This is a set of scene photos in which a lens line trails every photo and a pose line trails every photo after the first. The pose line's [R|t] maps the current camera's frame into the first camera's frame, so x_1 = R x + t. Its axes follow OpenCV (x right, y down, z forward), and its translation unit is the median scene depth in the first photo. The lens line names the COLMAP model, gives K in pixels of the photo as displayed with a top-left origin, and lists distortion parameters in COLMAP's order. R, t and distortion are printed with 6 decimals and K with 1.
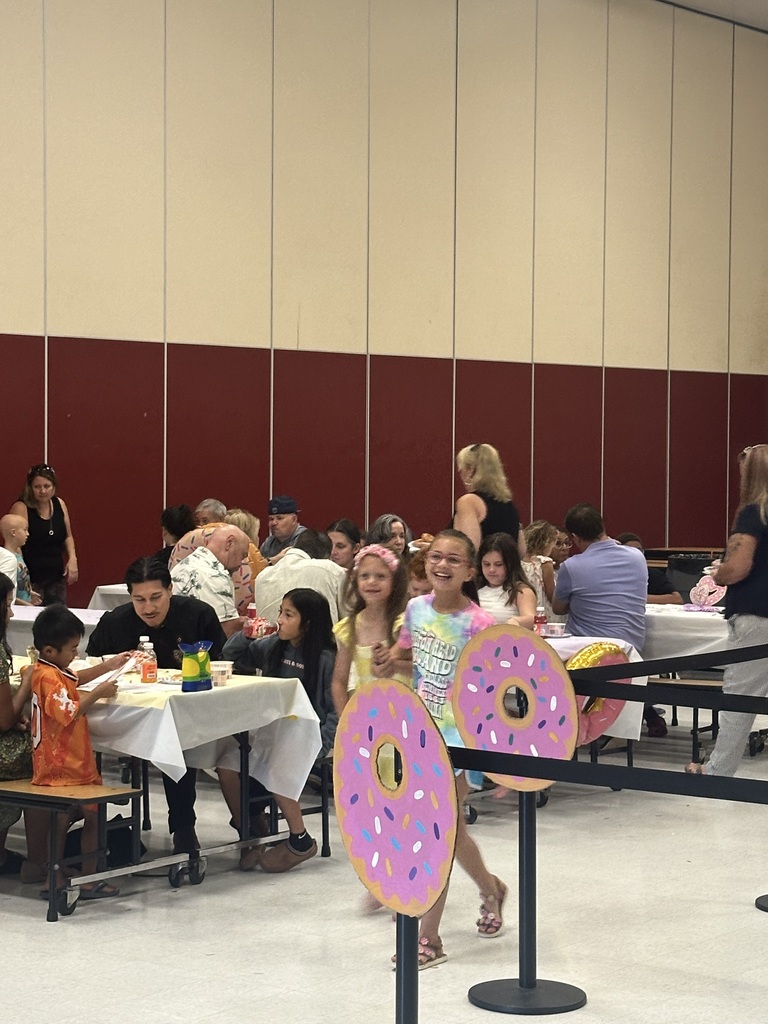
lens RADIAL K [[2010.6, 0, 387.2], [0, 2010.6, 509.7], [0, 0, 1]] dist [0.262840, 0.000000]
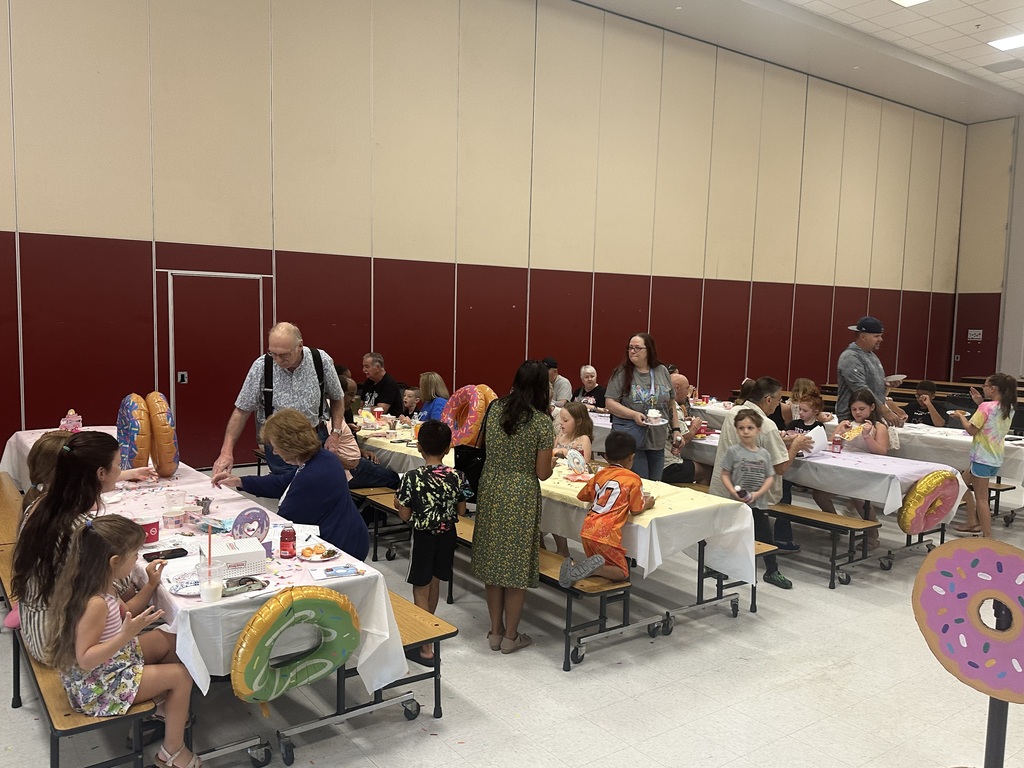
lens RADIAL K [[797.5, 0, 513.6], [0, 797.5, 394.7], [0, 0, 1]] dist [0.030105, -0.057844]
pose [[0.961715, 0.038022, -0.271401, -0.037759], [-0.021256, 0.997694, 0.064454, -0.020911], [0.273226, -0.056217, 0.960306, 0.321182]]
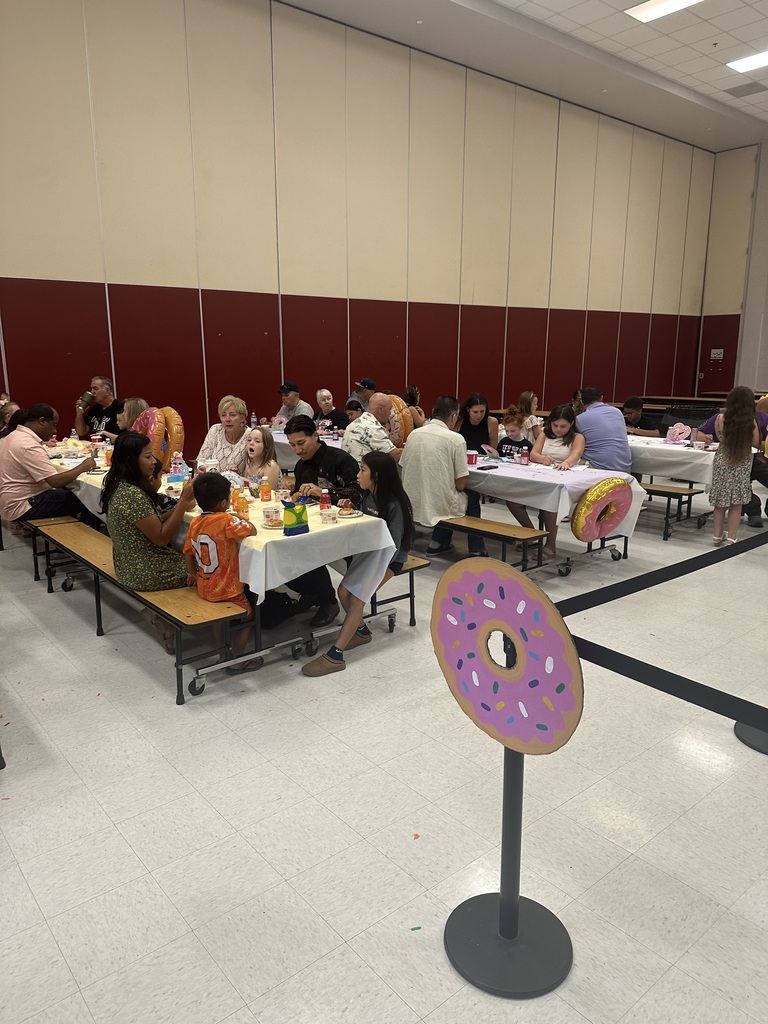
lens RADIAL K [[712.8, 0, 384.2], [0, 712.8, 508.6], [0, 0, 1]] dist [0.040102, -0.050617]
pose [[0.979789, 0.030969, -0.197624, 0.041922], [0.005590, 0.983318, 0.181807, -0.009529], [0.199958, -0.179237, 0.963271, 0.414746]]
